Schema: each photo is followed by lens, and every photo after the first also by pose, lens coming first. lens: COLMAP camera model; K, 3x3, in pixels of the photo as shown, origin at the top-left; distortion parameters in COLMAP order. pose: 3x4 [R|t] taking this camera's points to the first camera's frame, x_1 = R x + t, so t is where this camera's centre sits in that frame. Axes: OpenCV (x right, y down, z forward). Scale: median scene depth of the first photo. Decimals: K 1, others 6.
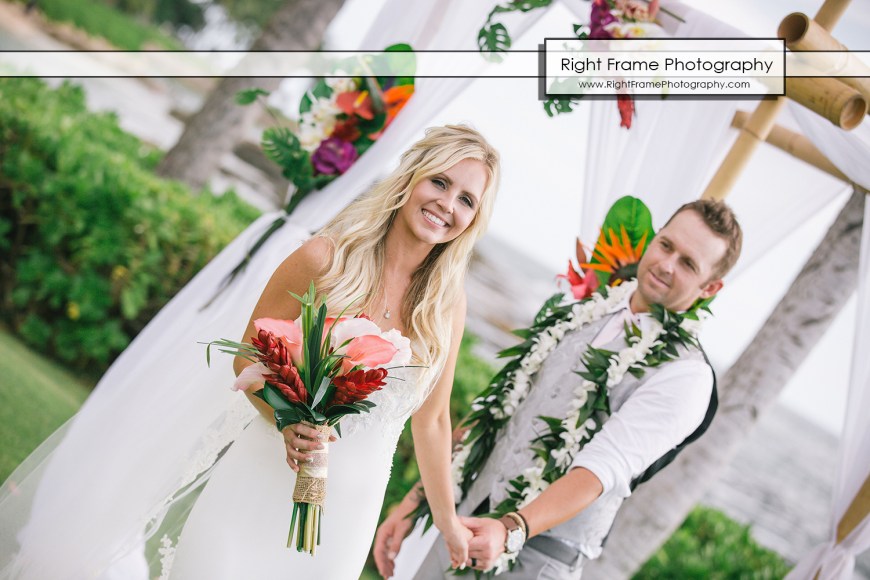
lens RADIAL K [[3230.5, 0, 435.0], [0, 3230.5, 290.0], [0, 0, 1]] dist [0.065235, -5.594197]
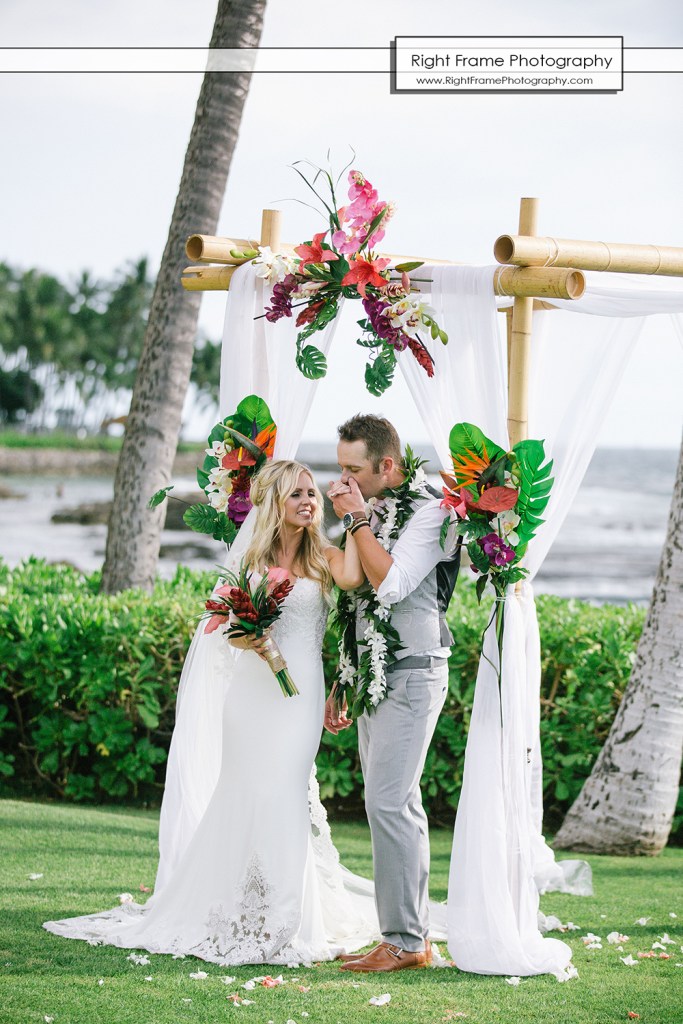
lens RADIAL K [[3802.4, 0, 341.5], [0, 3802.4, 512.0], [0, 0, 1]] dist [0.065235, -5.594197]
pose [[0.873681, -0.486145, -0.018559, 0.012129], [0.485721, 0.873806, -0.023218, 0.005375], [0.027504, 0.011271, 0.999558, -0.196933]]
